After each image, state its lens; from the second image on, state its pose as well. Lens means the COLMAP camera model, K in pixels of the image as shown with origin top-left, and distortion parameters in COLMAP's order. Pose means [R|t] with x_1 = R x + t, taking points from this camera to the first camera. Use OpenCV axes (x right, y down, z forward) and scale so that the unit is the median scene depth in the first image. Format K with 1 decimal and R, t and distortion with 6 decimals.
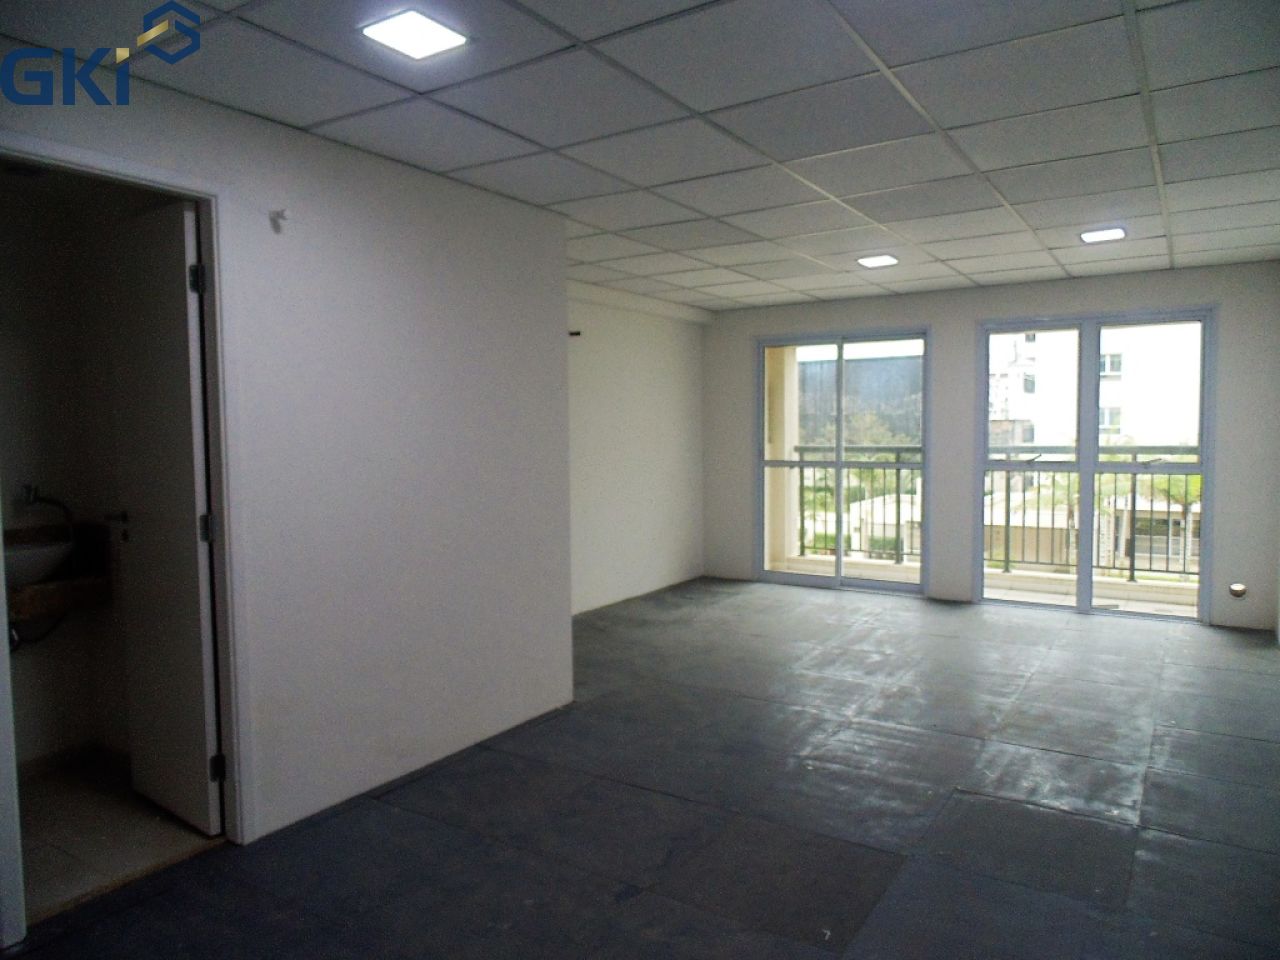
lens RADIAL K [[853.9, 0, 647.5], [0, 853.9, 482.2], [0, 0, 1]] dist [-0.015882, 0.001828]
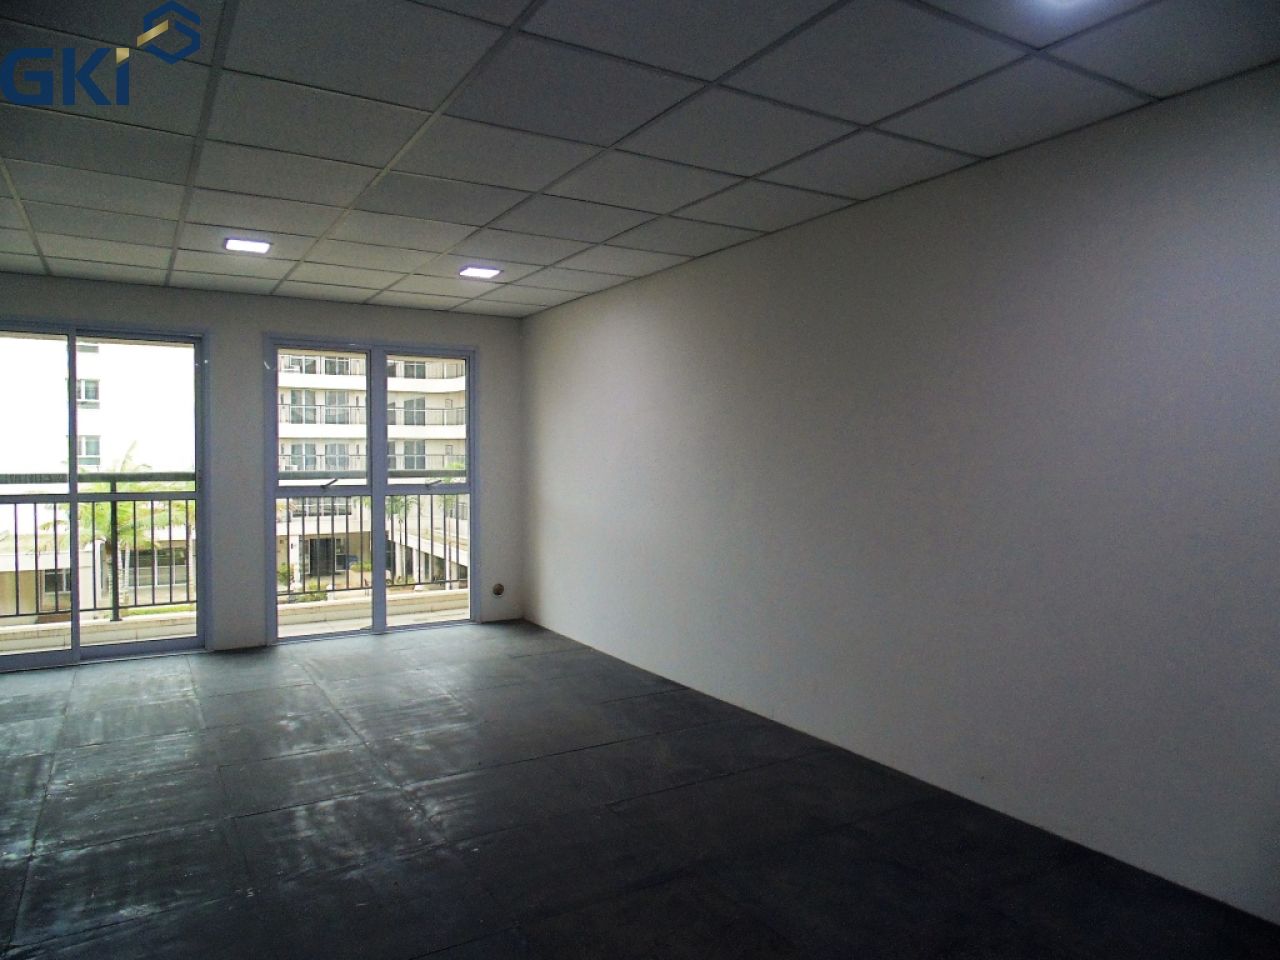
lens RADIAL K [[853.9, 0, 643.8], [0, 853.9, 483.9], [0, 0, 1]] dist [-0.015882, 0.001828]
pose [[0.432696, -0.019804, 0.901322, -0.281163], [0.051888, 0.998649, -0.002967, -0.006158], [-0.900045, 0.048051, 0.433139, 0.278473]]
